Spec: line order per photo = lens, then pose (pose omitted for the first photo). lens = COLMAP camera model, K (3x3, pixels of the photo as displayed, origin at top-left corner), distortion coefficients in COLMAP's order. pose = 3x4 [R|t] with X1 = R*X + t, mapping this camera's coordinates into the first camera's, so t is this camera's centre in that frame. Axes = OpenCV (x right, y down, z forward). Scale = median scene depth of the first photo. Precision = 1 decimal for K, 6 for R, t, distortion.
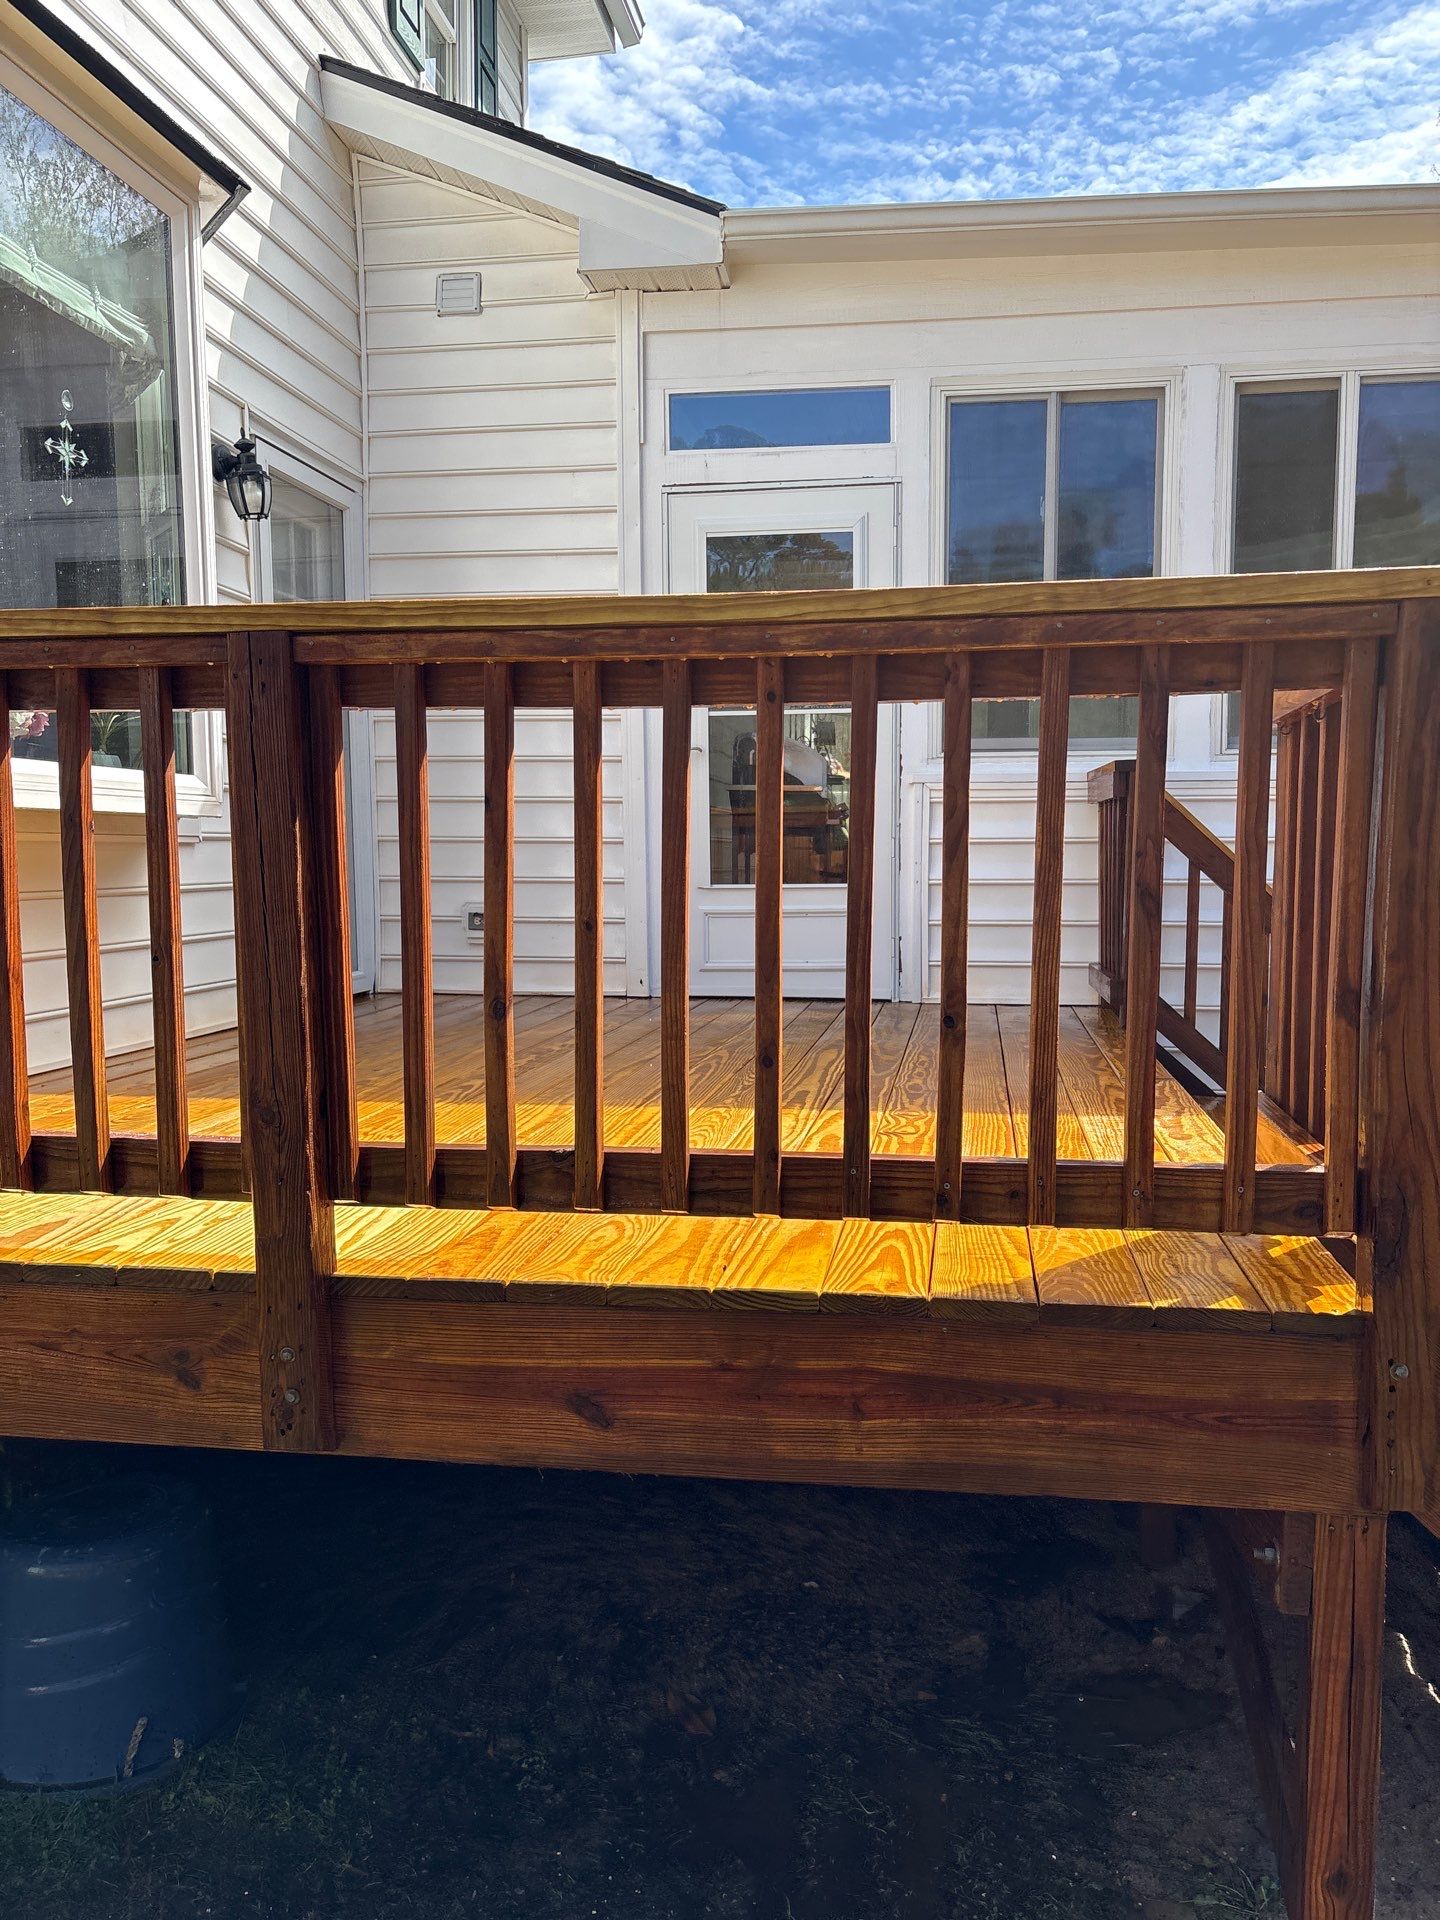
lens RADIAL K [[1448.1, 0, 740.2], [0, 1448.1, 992.0], [0, 0, 1]] dist [0.040923, -0.040506]
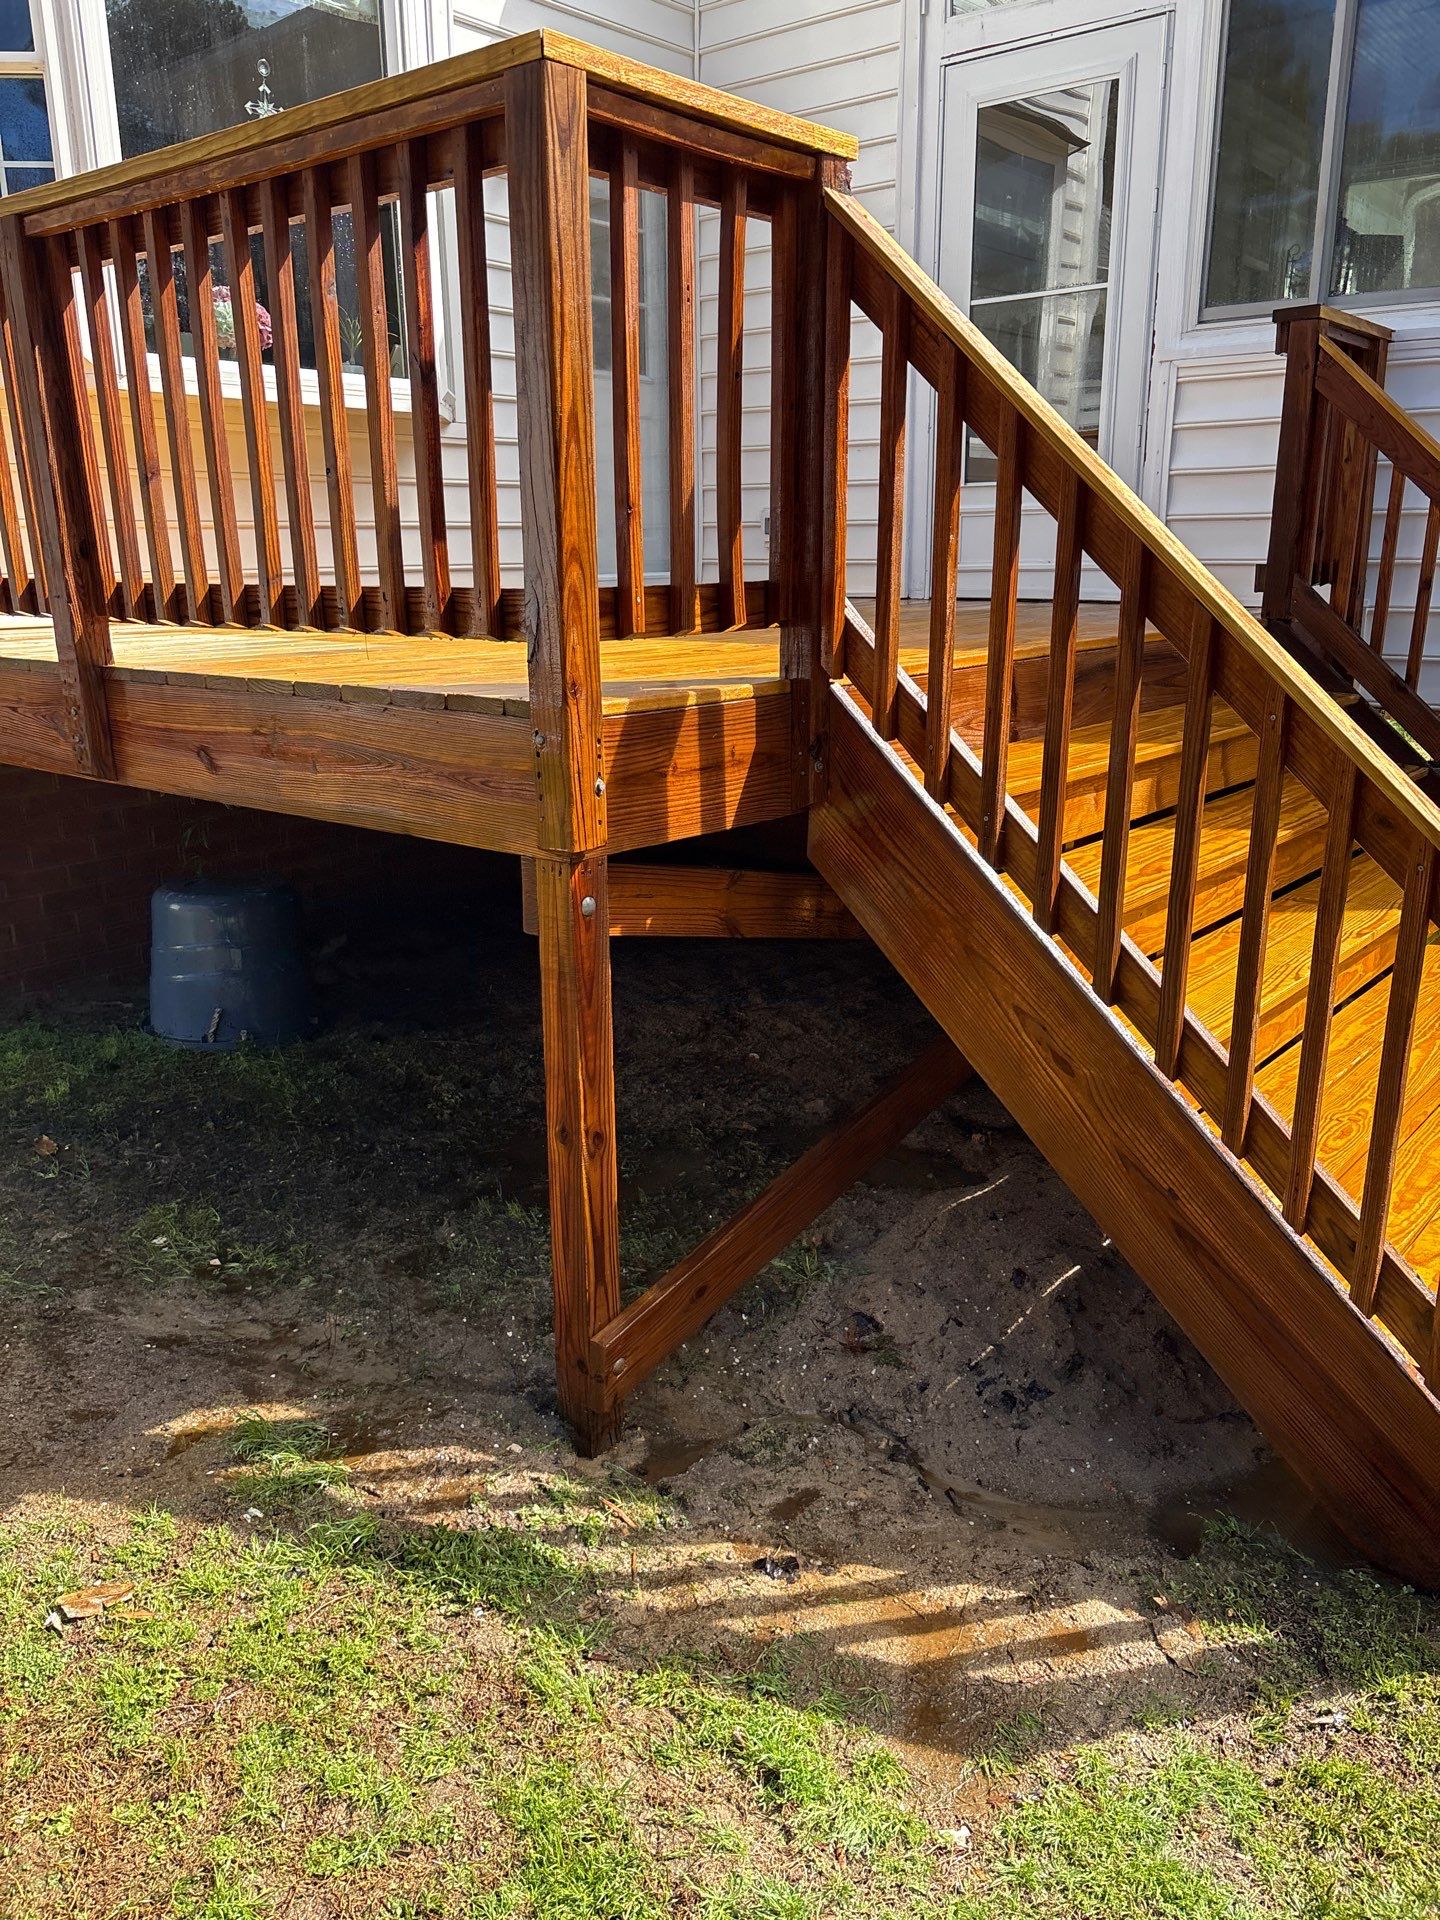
lens RADIAL K [[1448.1, 0, 720.9], [0, 1448.1, 969.0], [0, 0, 1]] dist [0.040923, -0.040506]
pose [[0.862366, 0.138710, -0.486913, 1.064937], [-0.041201, 0.977774, 0.205573, 0.160171], [0.504606, -0.157218, 0.848914, -0.040501]]
